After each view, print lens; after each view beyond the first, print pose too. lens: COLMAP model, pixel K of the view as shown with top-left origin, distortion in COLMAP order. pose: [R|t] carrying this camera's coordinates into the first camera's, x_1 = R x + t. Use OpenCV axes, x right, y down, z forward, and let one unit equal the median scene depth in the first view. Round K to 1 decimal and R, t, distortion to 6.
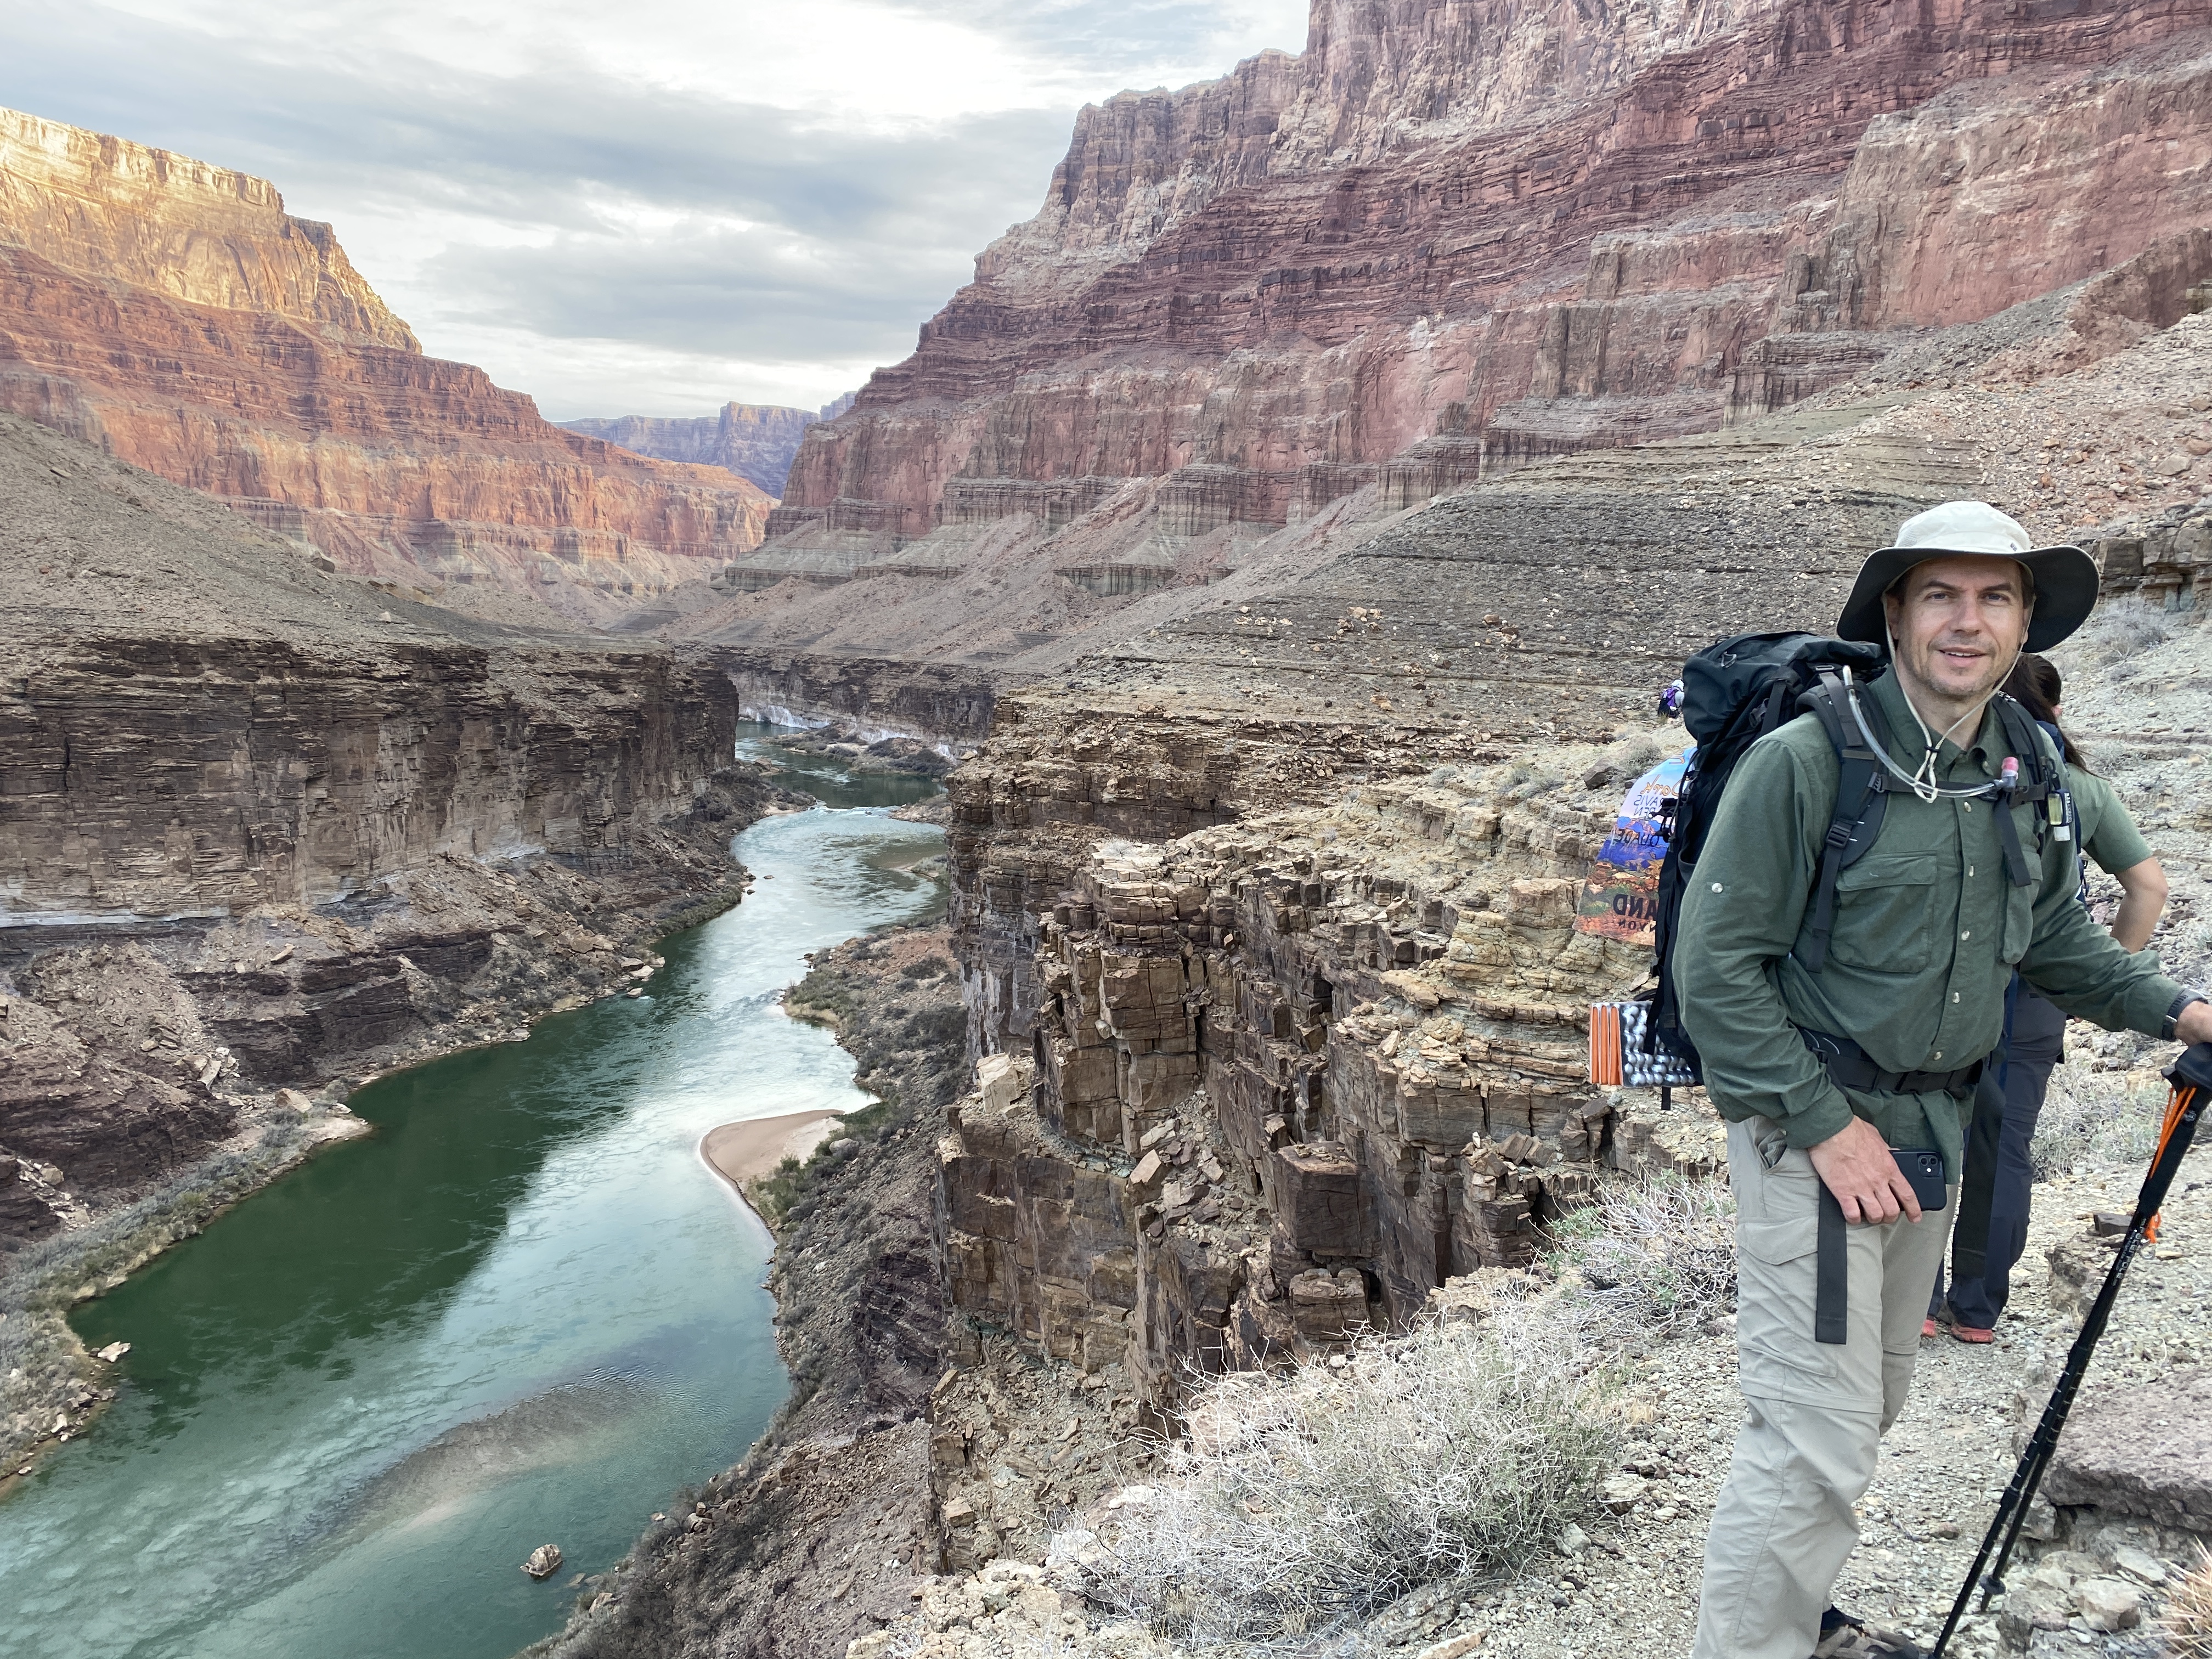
lens RADIAL K [[1769.8, 0, 1109.7], [0, 1769.8, 838.4], [0, 0, 1]] dist [0.023022, -0.015888]
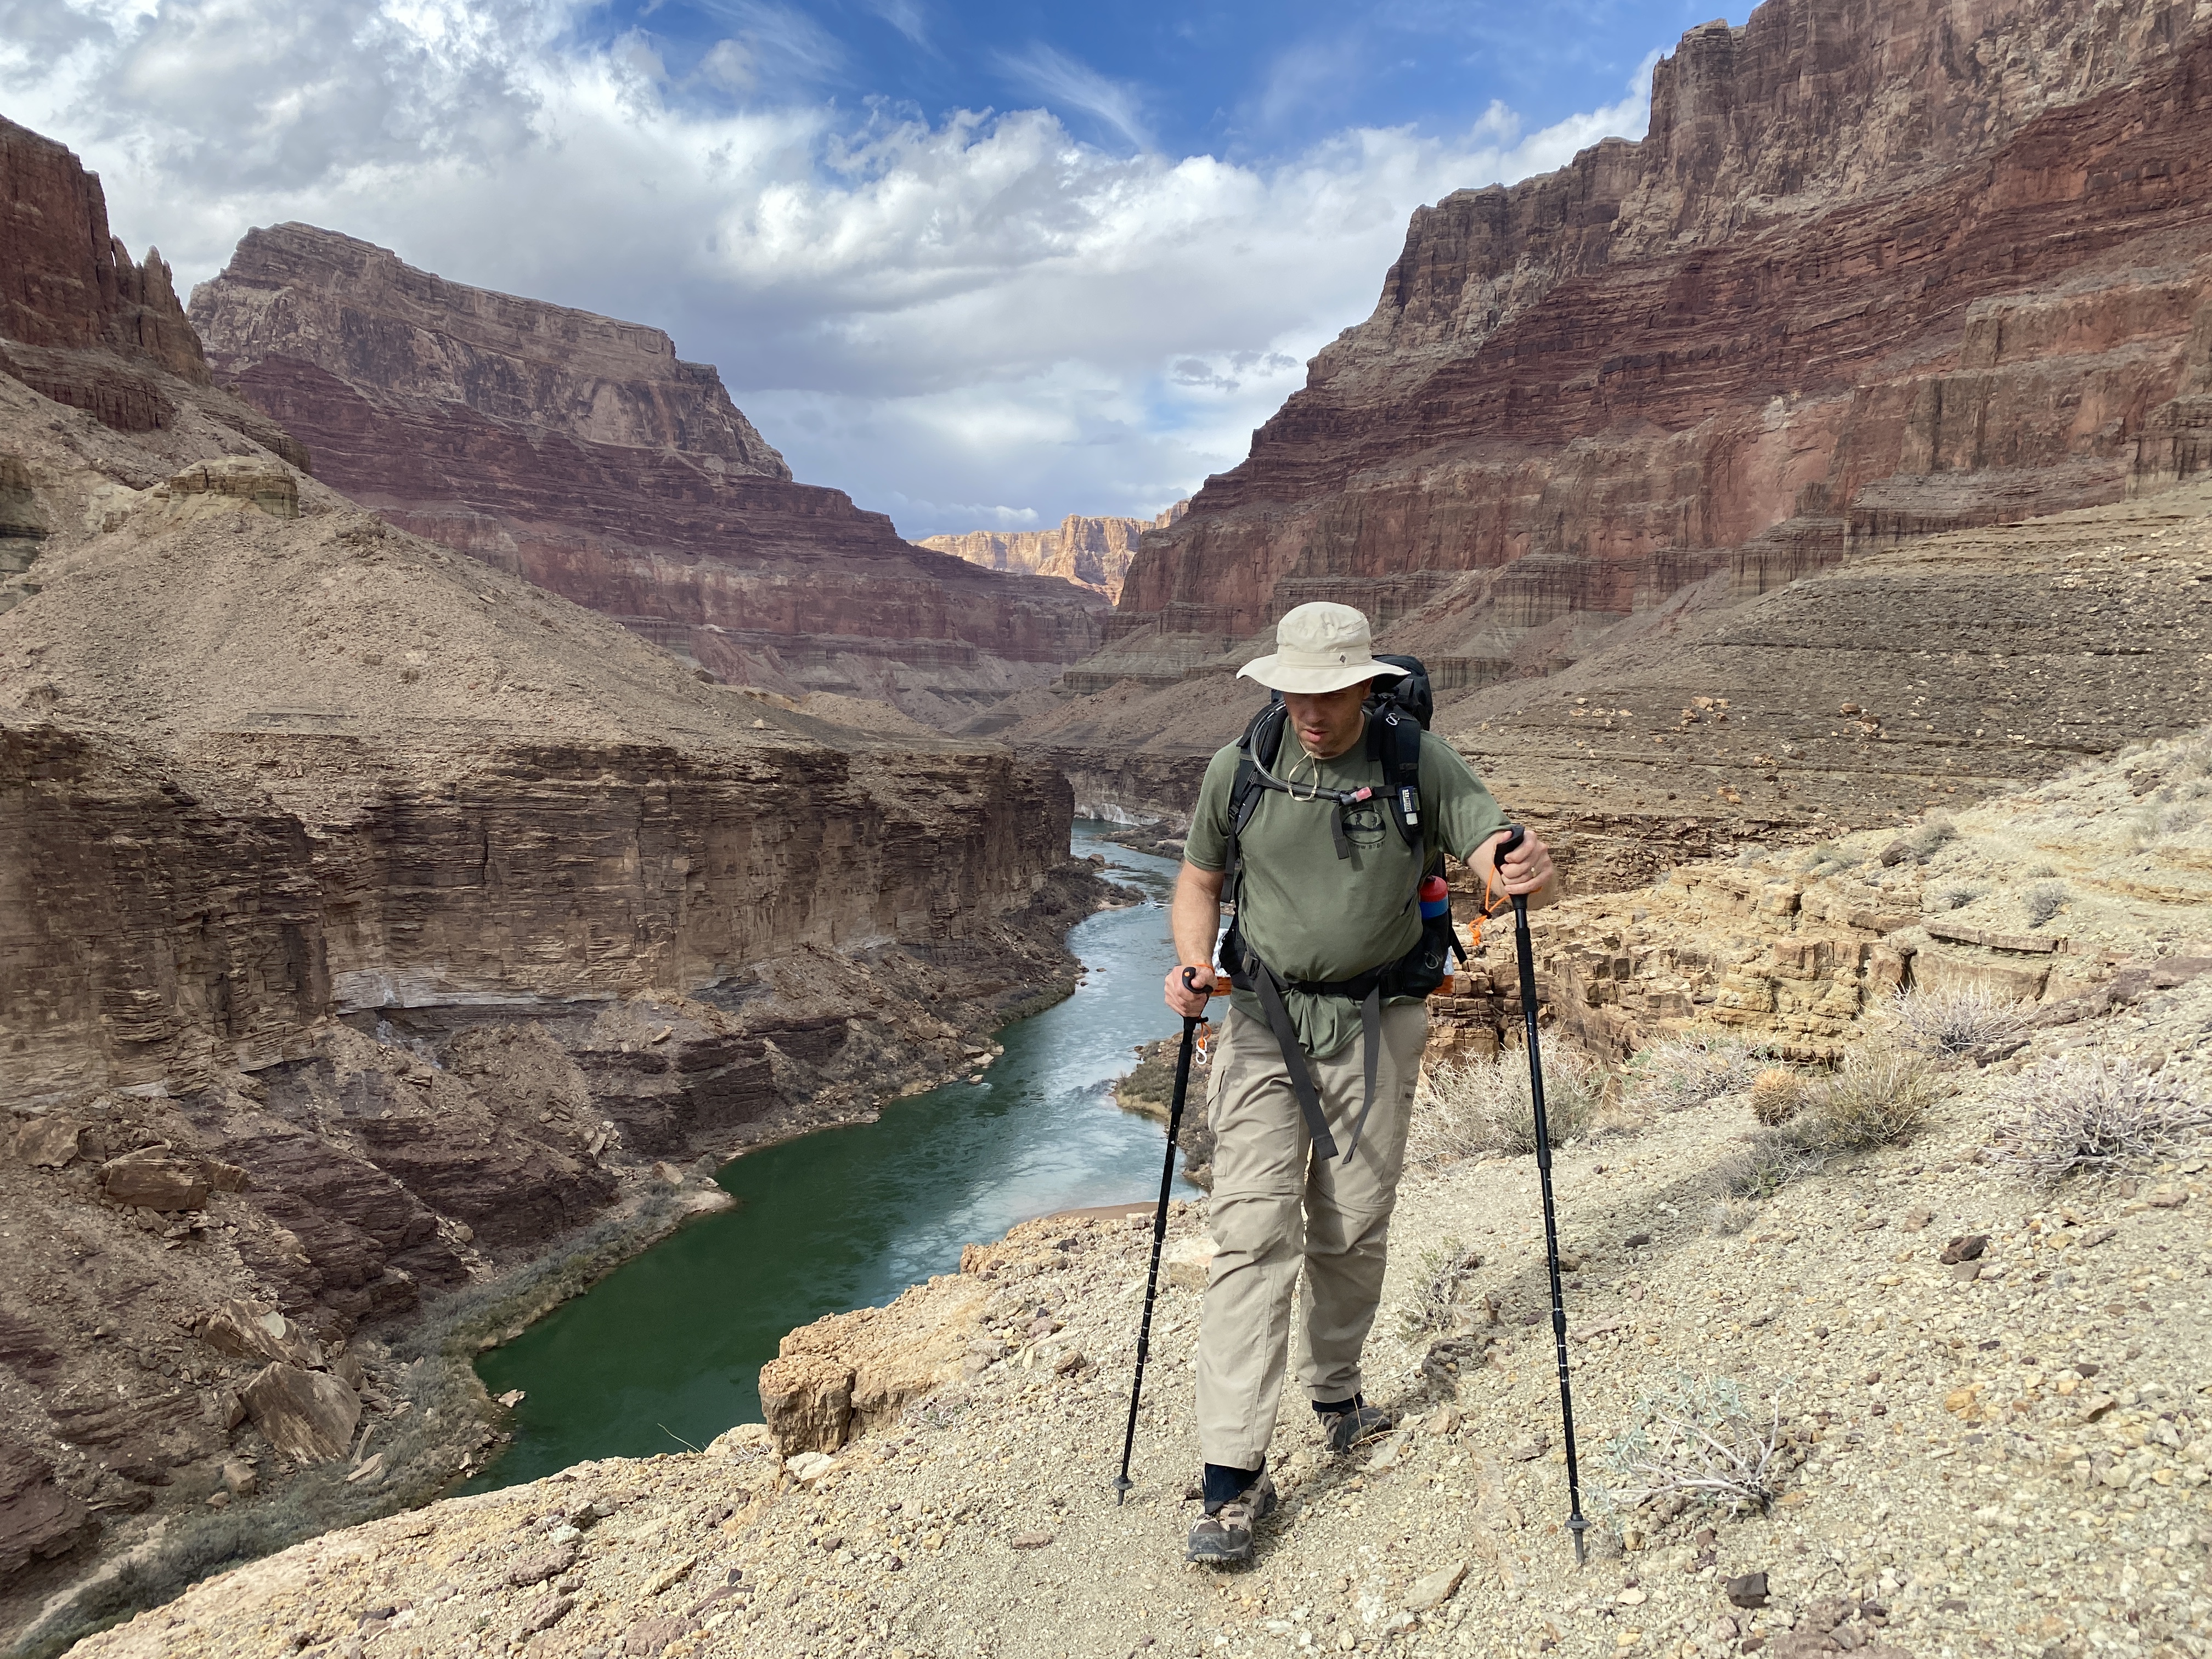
lens RADIAL K [[1931.8, 0, 1068.0], [0, 1931.8, 826.3], [0, 0, 1]] dist [0.016931, -0.015413]
pose [[0.980216, -0.004184, -0.197886, 0.008270], [-0.009395, 0.997666, -0.067636, 0.014927], [0.197708, 0.068157, 0.977889, -0.102362]]
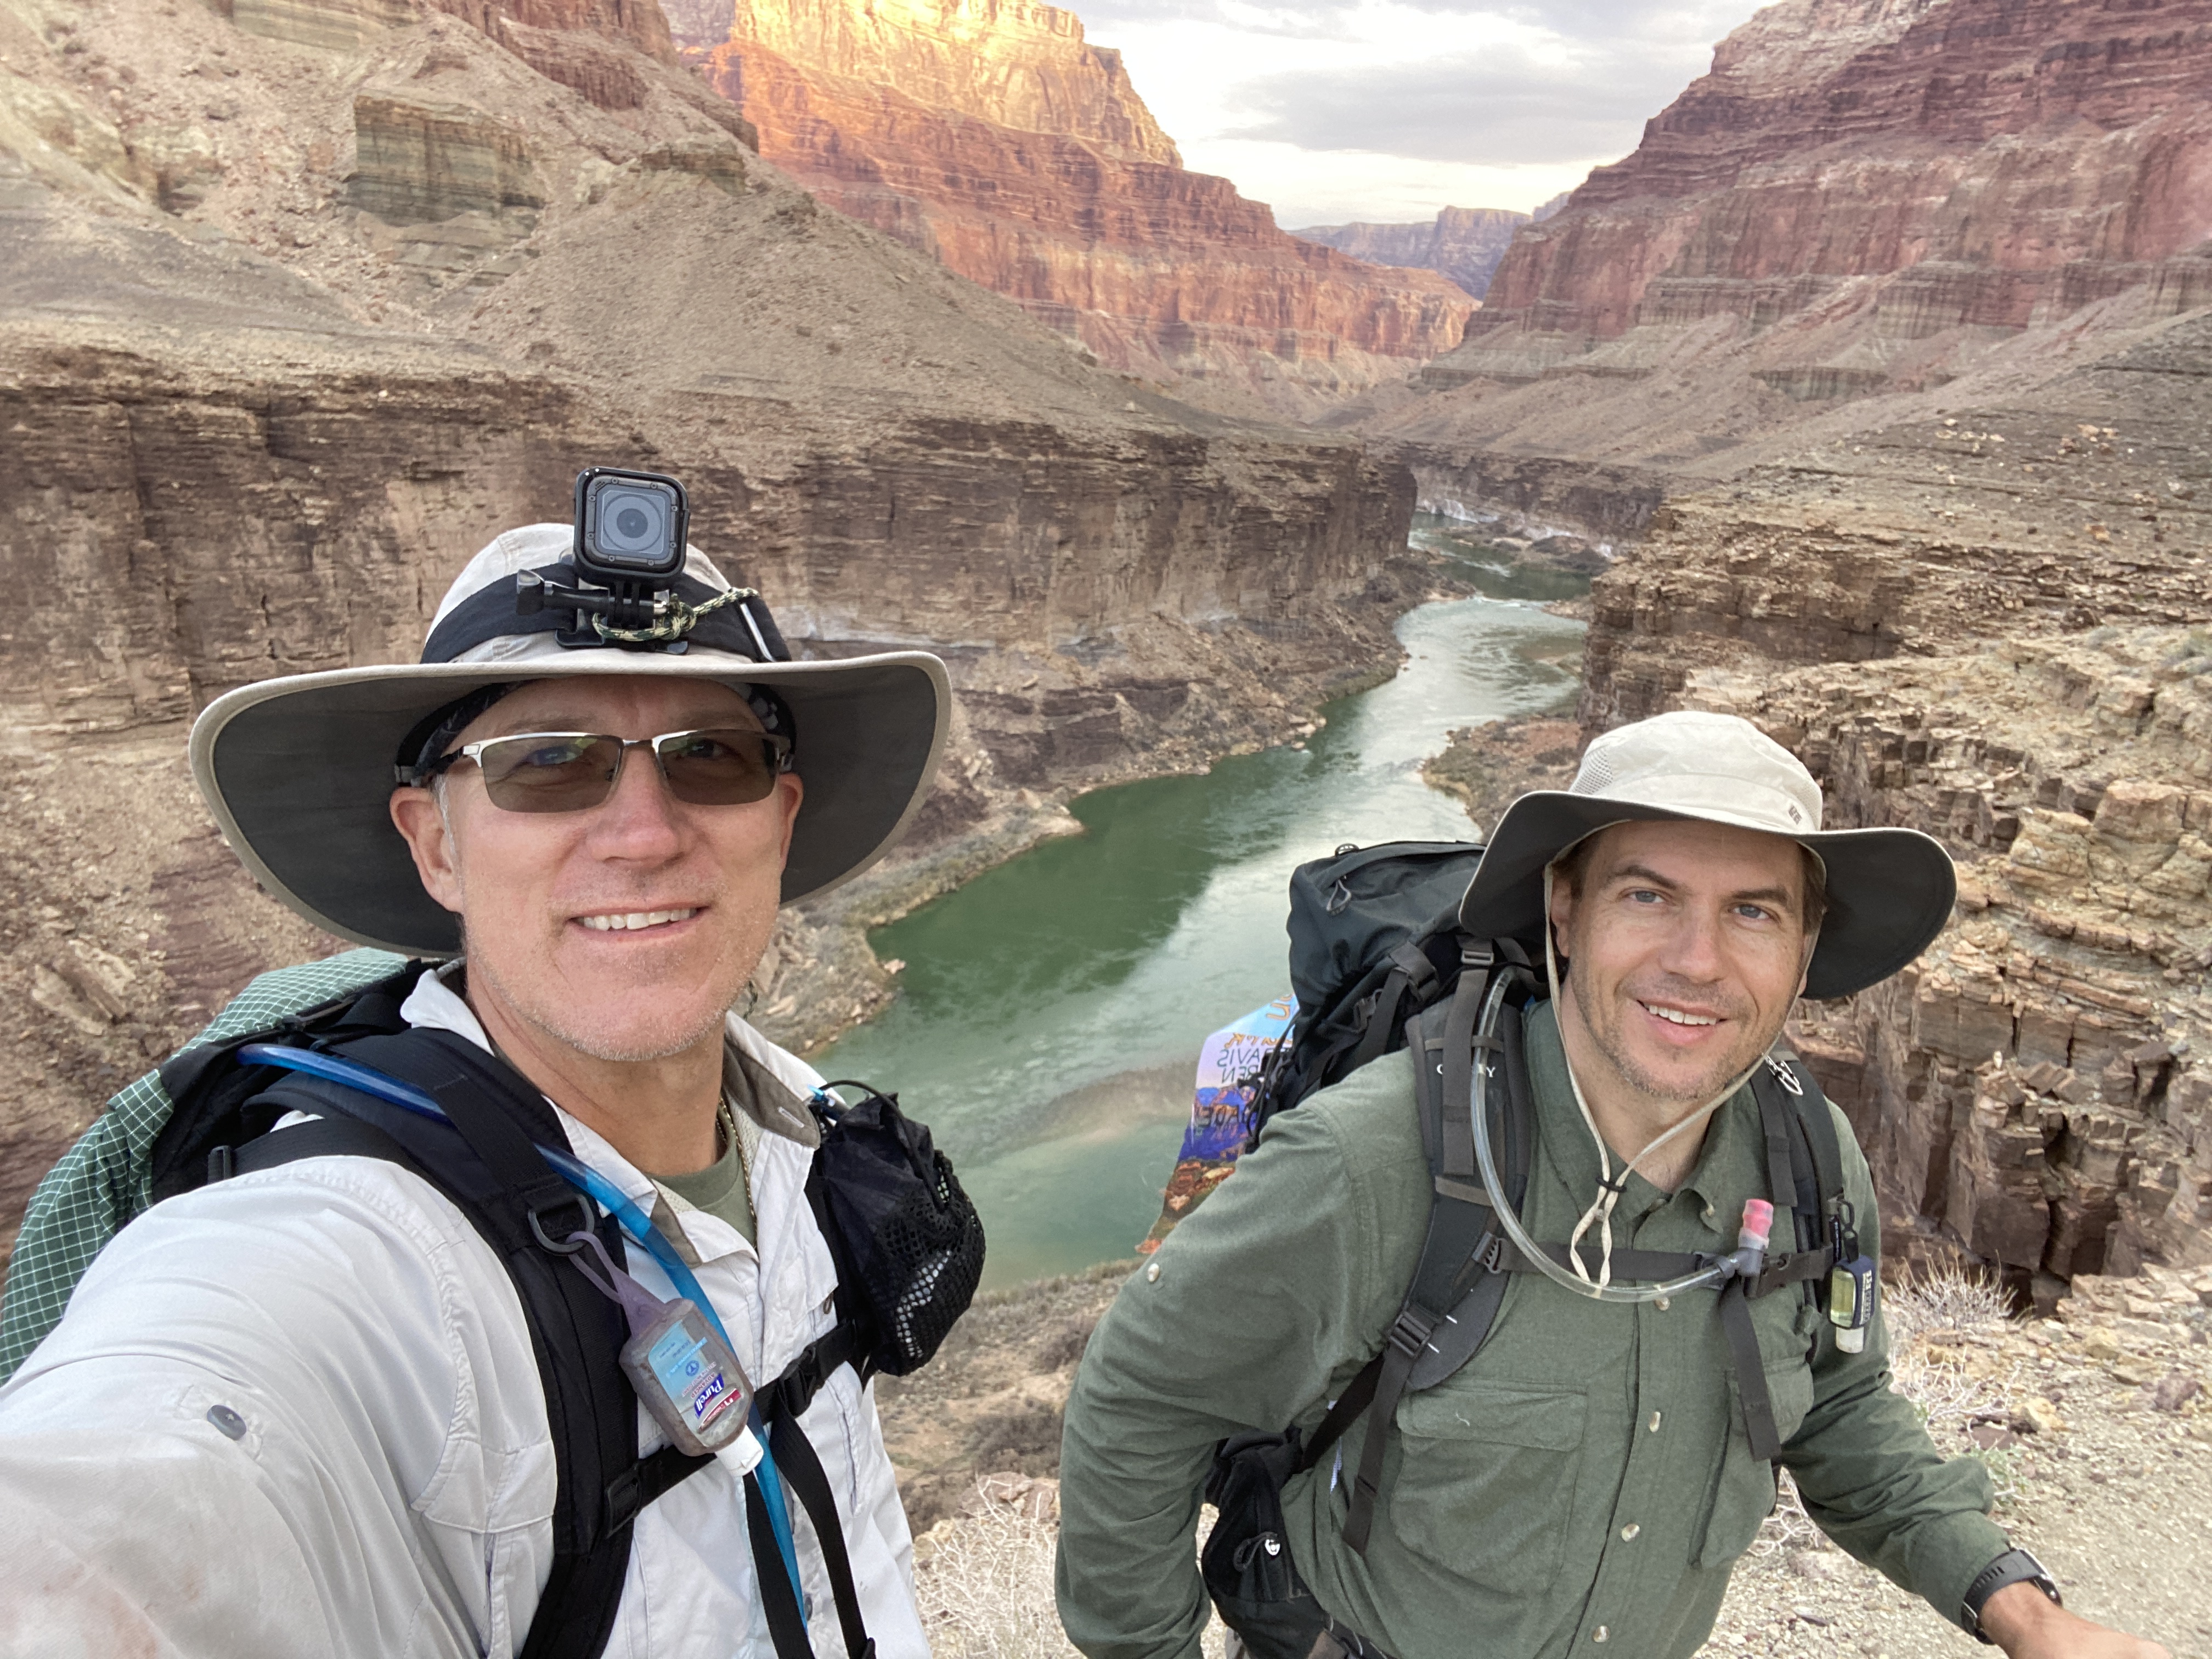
lens RADIAL K [[1540.2, 0, 1106.0], [0, 1540.2, 829.5], [0, 0, 1]] dist [0.092789, -0.122081]
pose [[0.907411, 0.141832, -0.395586, 0.027299], [-0.083447, 0.983393, 0.161167, -0.012216], [0.411875, -0.113235, 0.904177, 0.025021]]
